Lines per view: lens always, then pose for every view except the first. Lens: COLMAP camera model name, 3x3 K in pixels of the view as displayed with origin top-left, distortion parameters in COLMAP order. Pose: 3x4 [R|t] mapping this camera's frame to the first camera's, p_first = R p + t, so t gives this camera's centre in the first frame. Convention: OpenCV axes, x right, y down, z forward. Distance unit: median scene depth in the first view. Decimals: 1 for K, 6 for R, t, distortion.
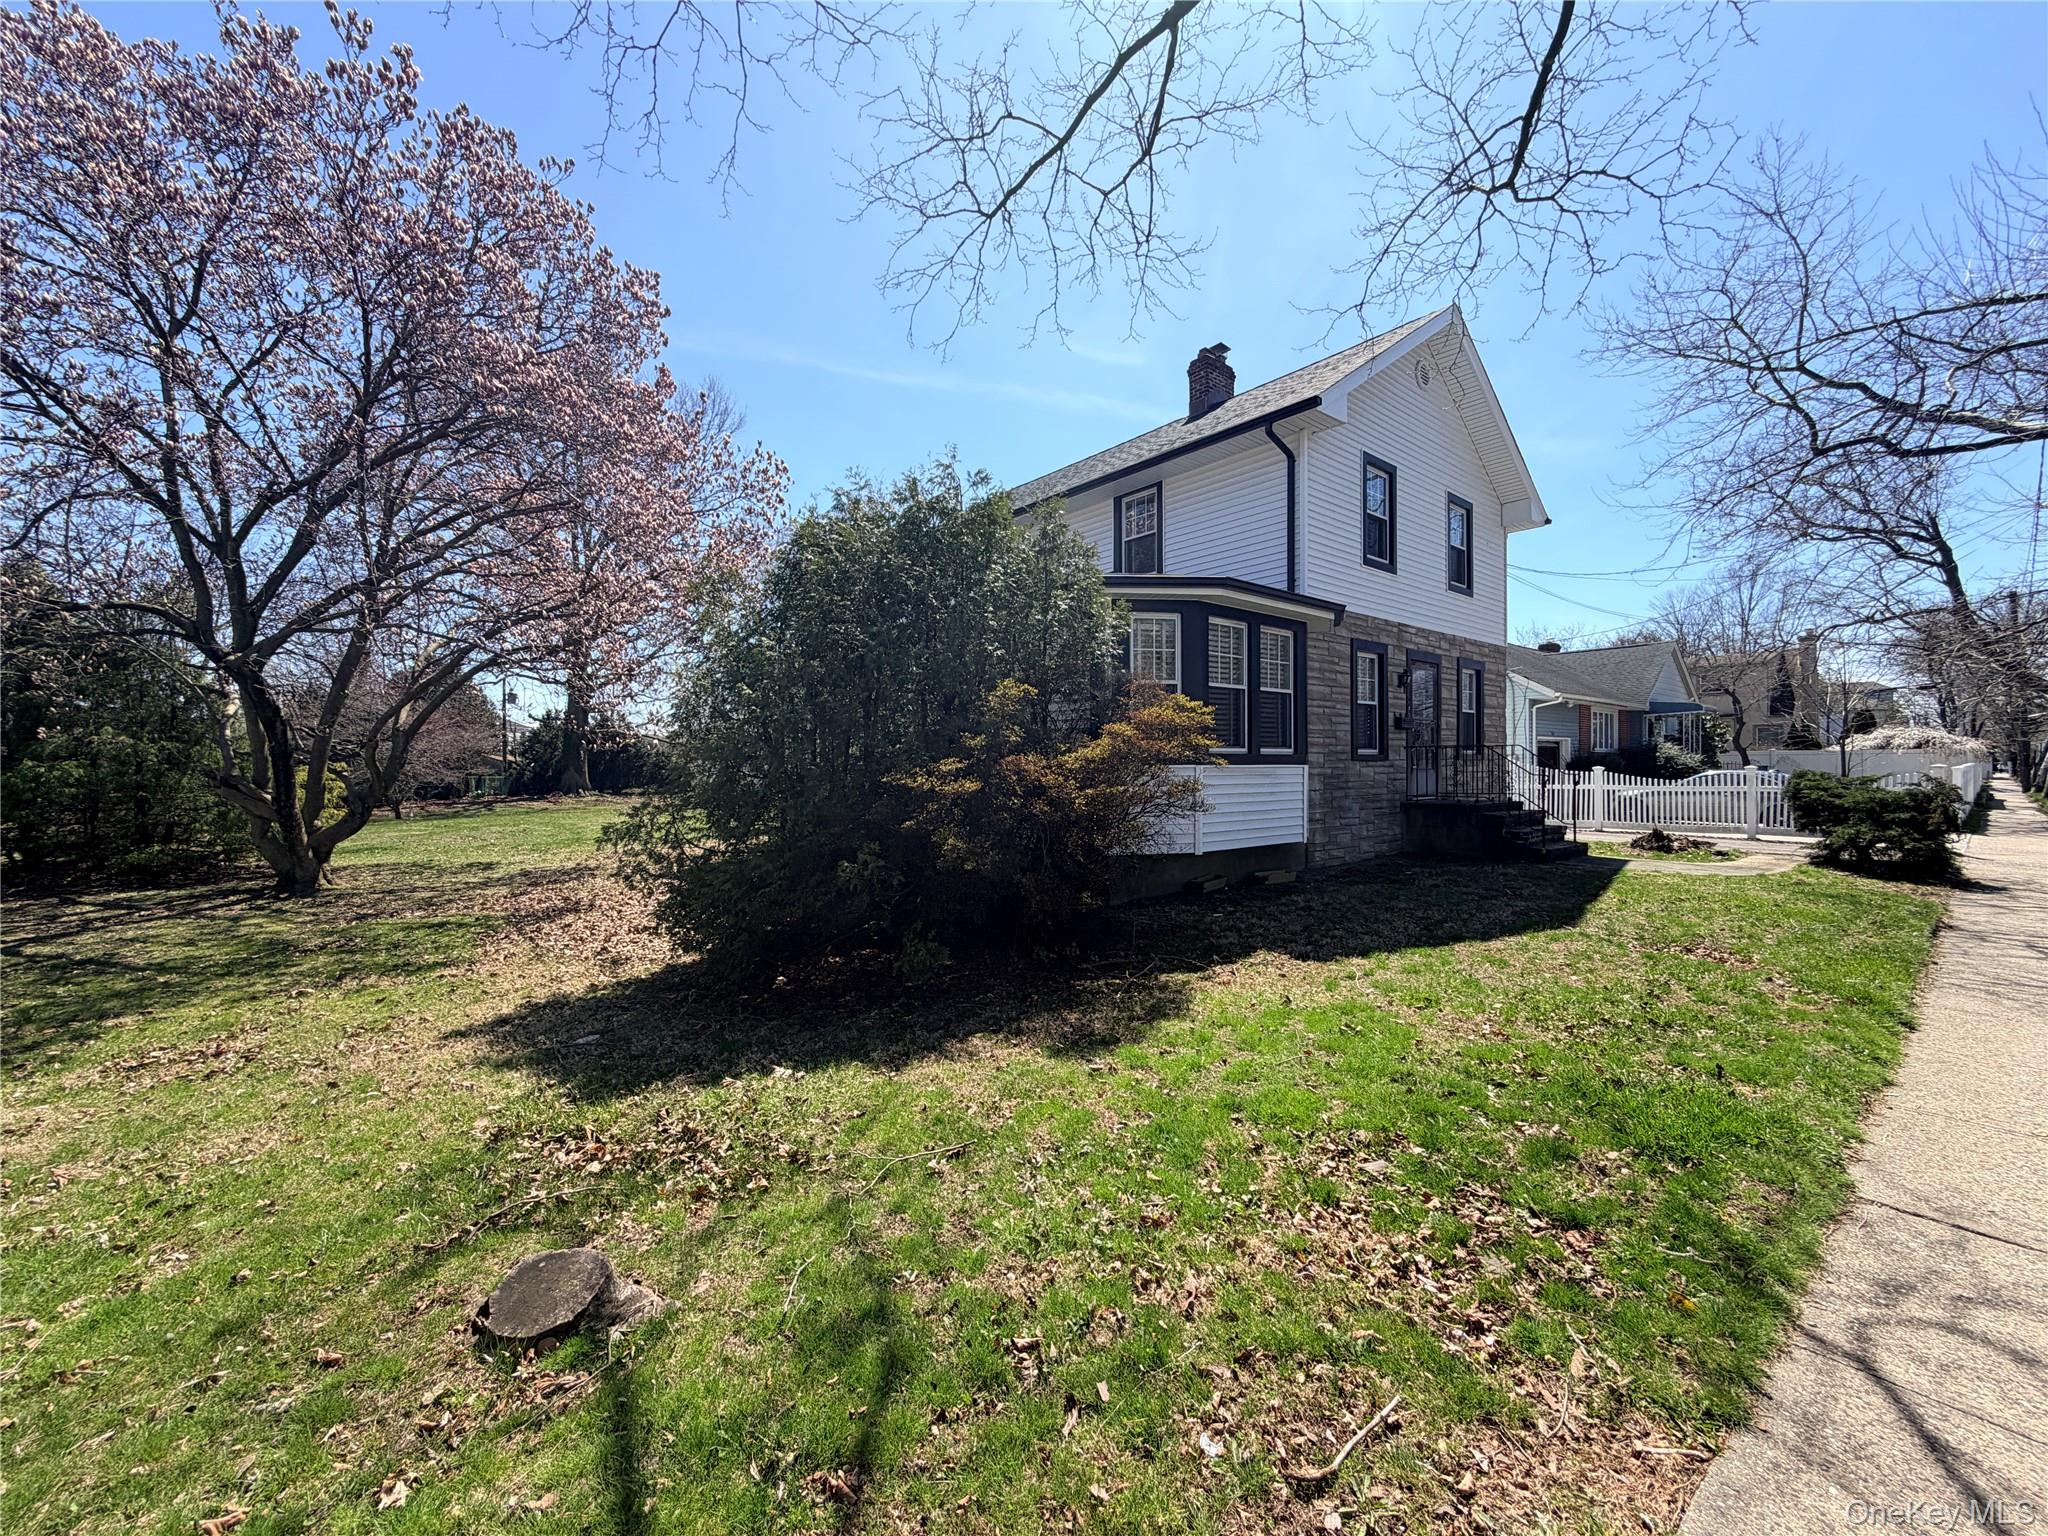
lens RADIAL K [[822.0, 0, 1024.2], [0, 822.0, 778.2], [0, 0, 1]] dist [0.000670, 0.000028]
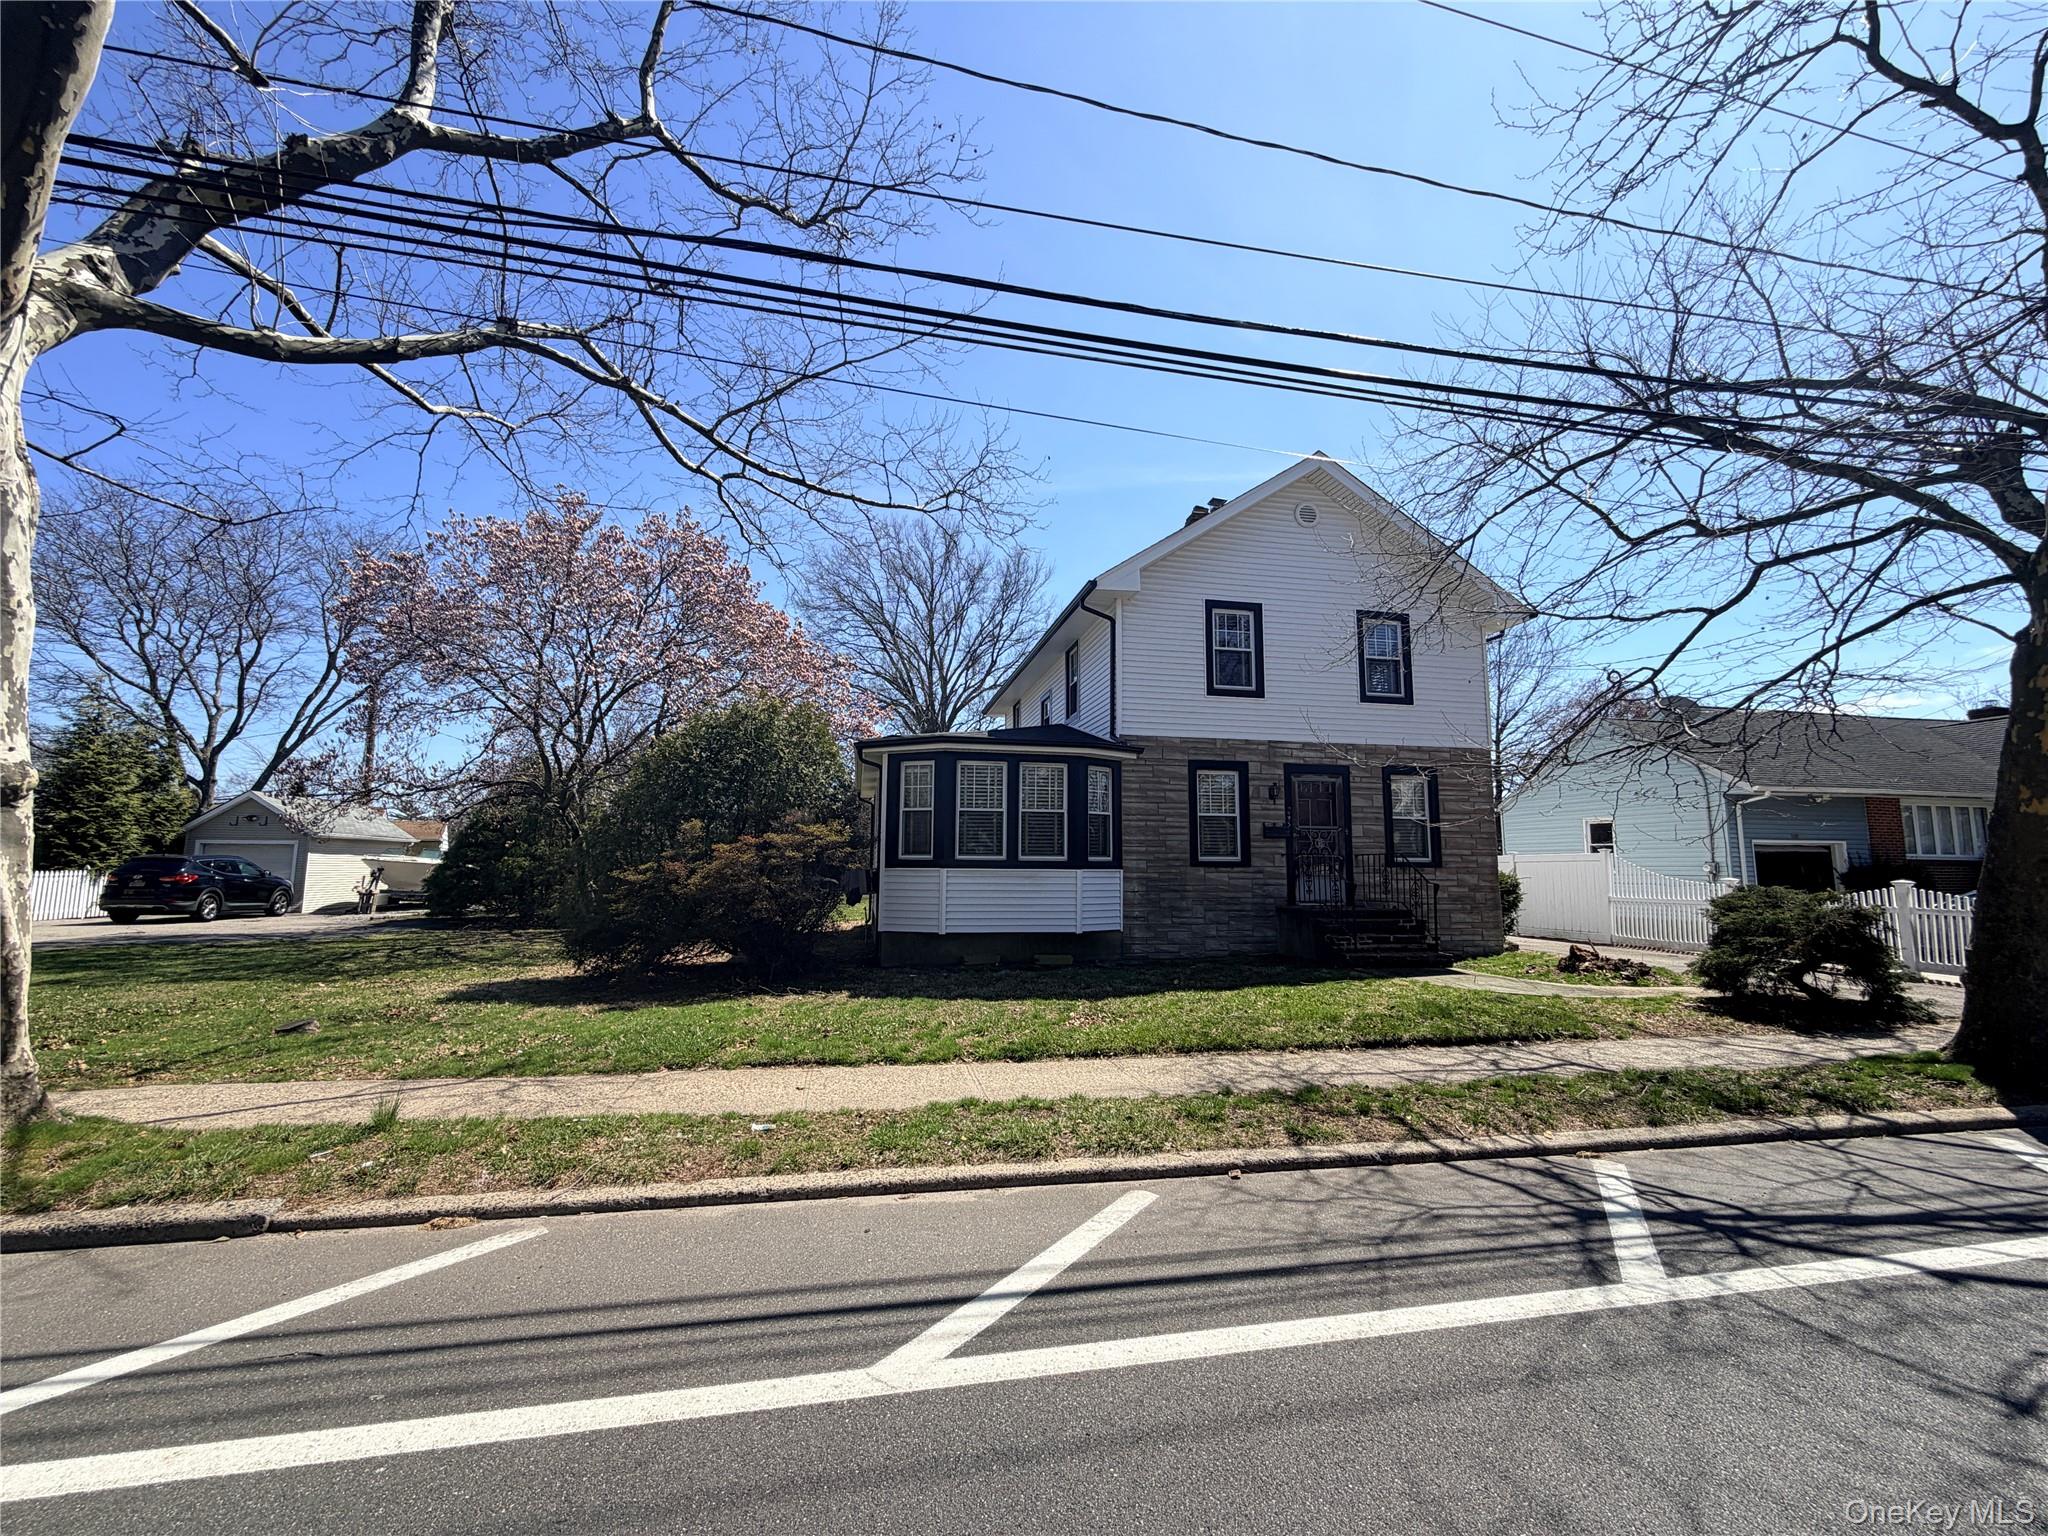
lens RADIAL K [[846.9, 0, 1024.0], [0, 846.9, 768.0], [0, 0, 1]] dist [-0.000946, -0.000044]
pose [[0.874345, -0.043459, -0.483355, 0.813192], [-0.019334, 0.992072, -0.124171, -0.007274], [0.484920, 0.117914, 0.866573, -0.150037]]
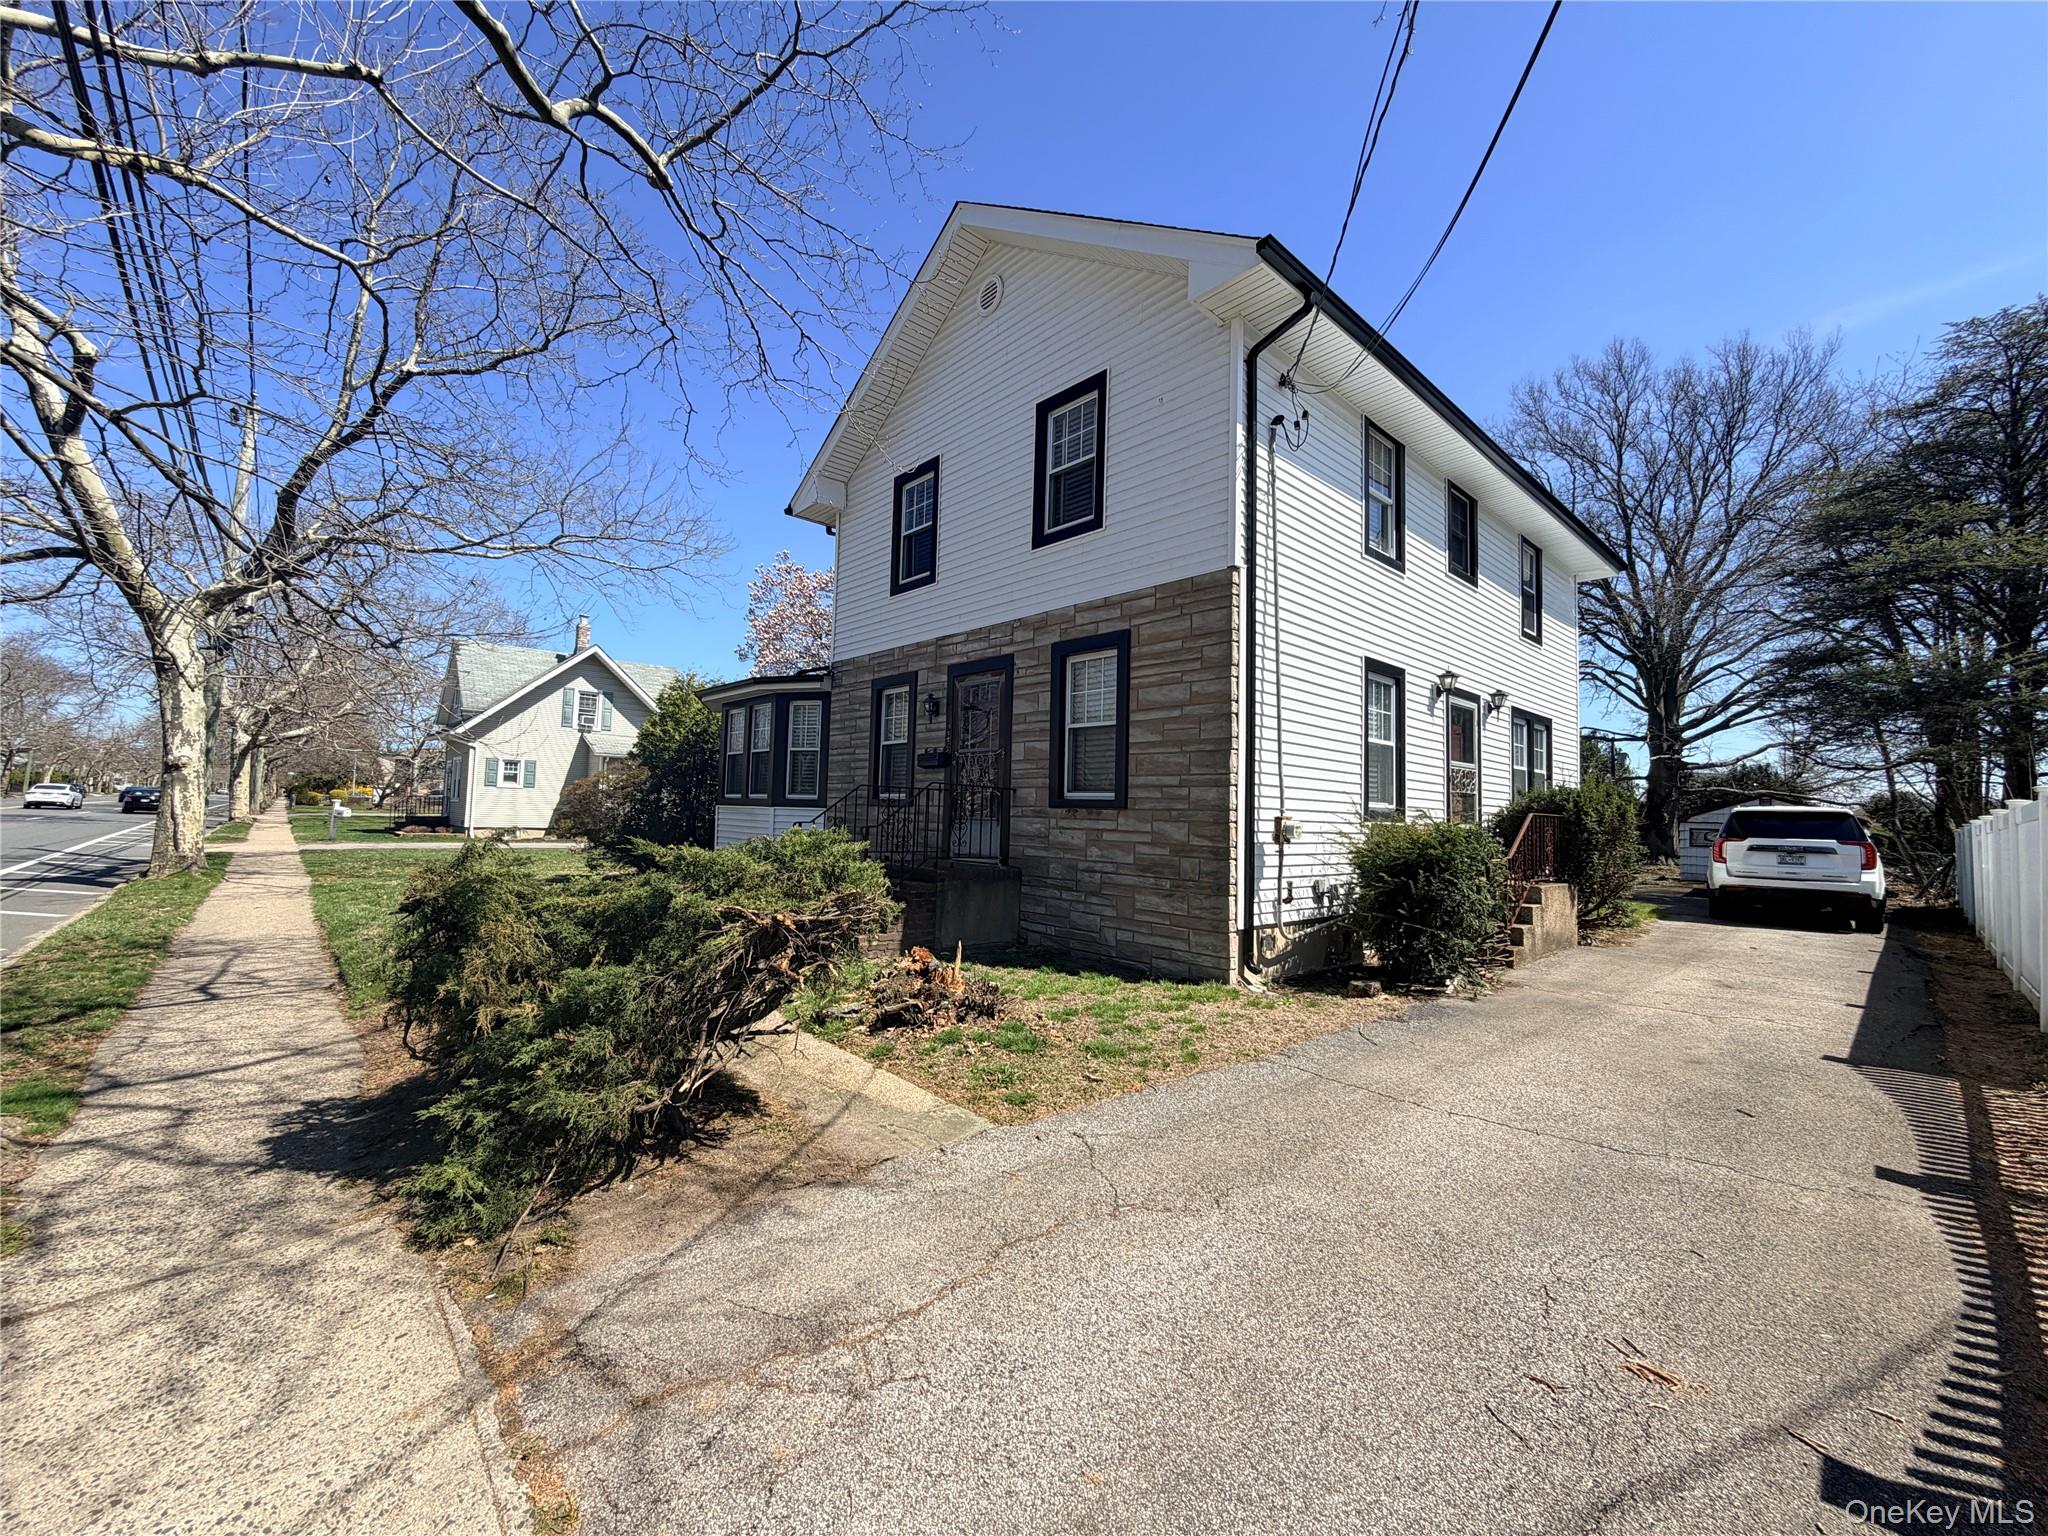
lens RADIAL K [[822.0, 0, 1024.2], [0, 822.0, 778.2], [0, 0, 1]] dist [0.000670, 0.000028]
pose [[0.038664, -0.040379, -0.998436, 1.444100], [-0.044159, 0.998138, -0.042077, -0.022544], [0.998276, 0.045716, 0.036809, 1.211064]]
